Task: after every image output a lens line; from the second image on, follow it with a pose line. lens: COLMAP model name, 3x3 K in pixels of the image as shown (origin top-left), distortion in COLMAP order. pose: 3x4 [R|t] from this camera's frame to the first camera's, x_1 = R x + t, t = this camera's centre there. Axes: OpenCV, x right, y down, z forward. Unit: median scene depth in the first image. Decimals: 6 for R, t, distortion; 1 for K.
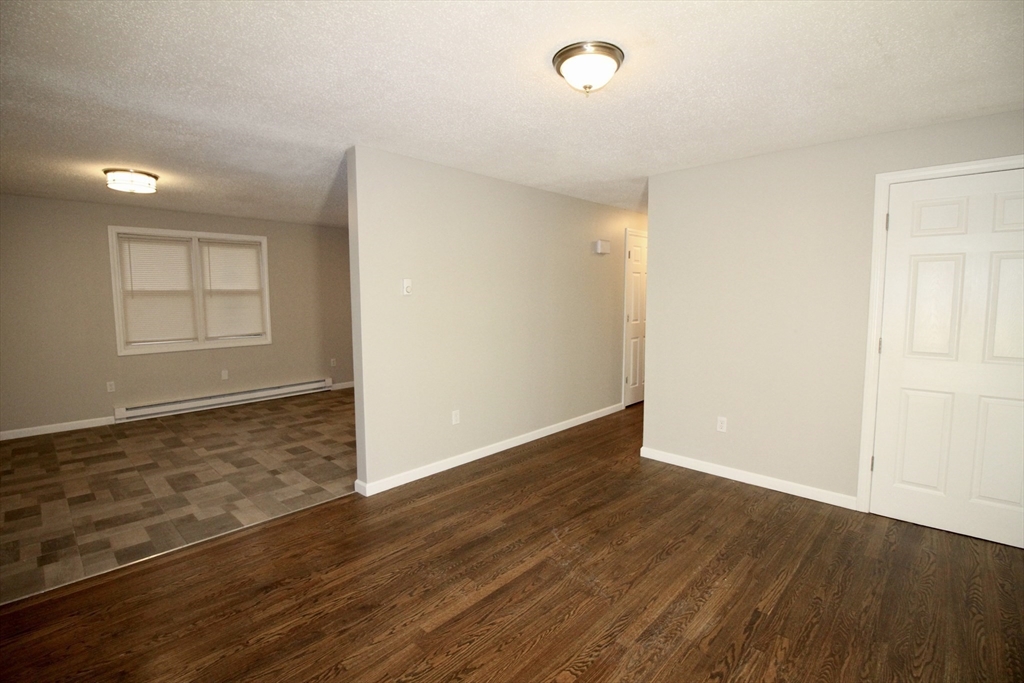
lens RADIAL K [[475.1, 0, 509.5], [0, 475.1, 336.4], [0, 0, 1]] dist [-0.007557, -0.001047]
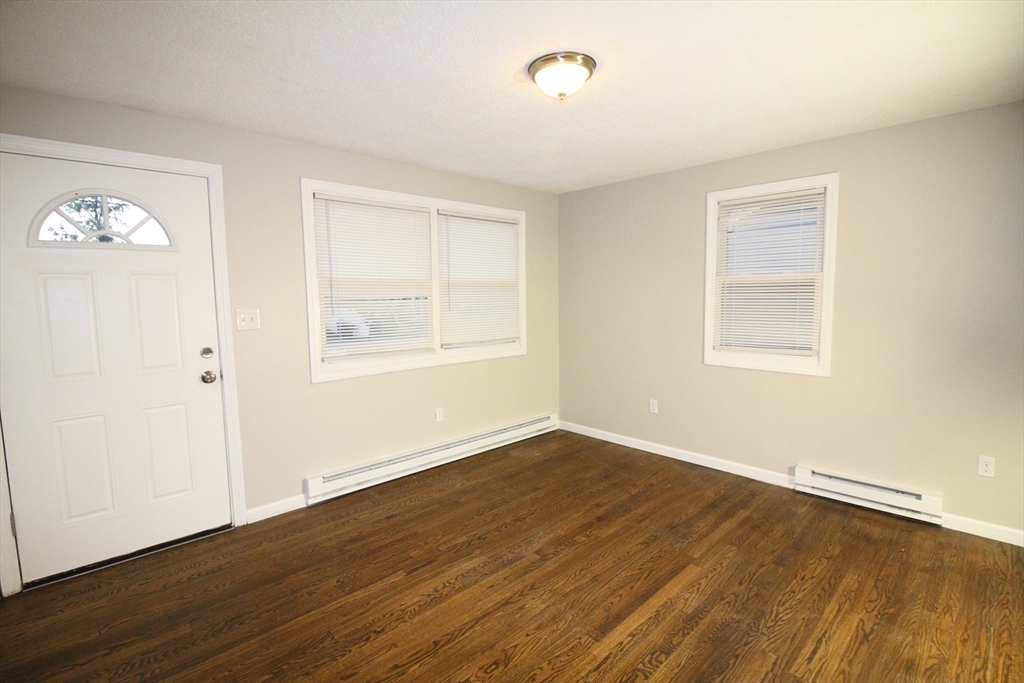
lens RADIAL K [[475.1, 0, 509.5], [0, 475.1, 336.4], [0, 0, 1]] dist [-0.007557, -0.001047]
pose [[-0.998659, 0.006715, 0.051338, 0.191677], [0.015829, 0.983674, 0.179262, -0.156734], [-0.049296, 0.179834, -0.982461, 1.753831]]
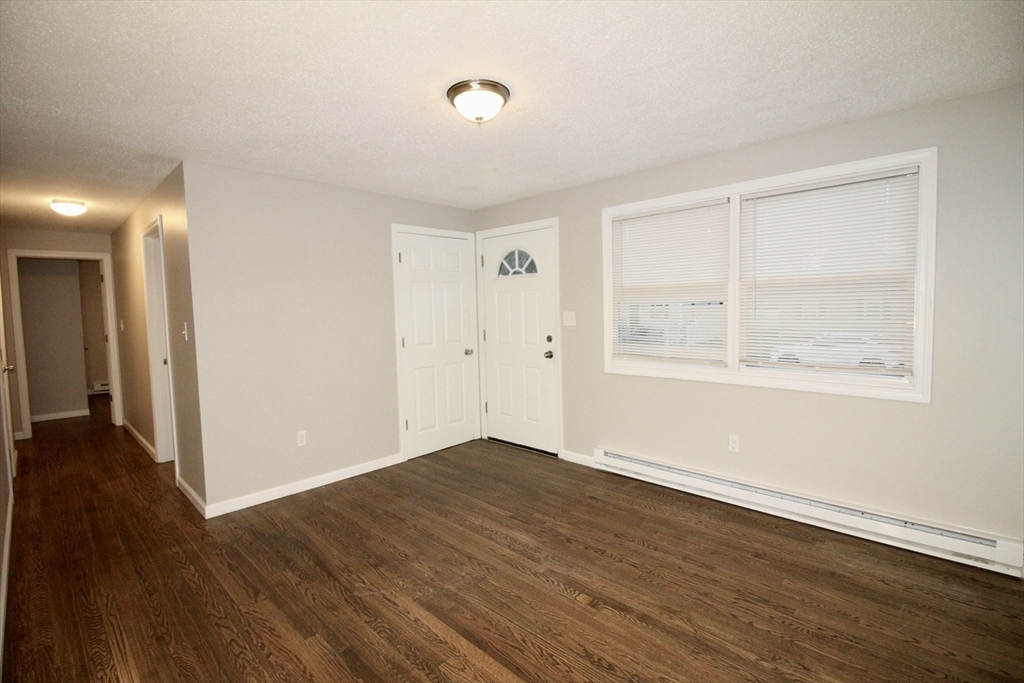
lens RADIAL K [[475.1, 0, 509.5], [0, 475.1, 336.4], [0, 0, 1]] dist [-0.007557, -0.001047]
pose [[0.012120, -0.062817, 0.997951, -0.812498], [0.112124, 0.991816, 0.061069, -0.061572], [-0.993620, 0.111154, 0.019064, 0.793675]]
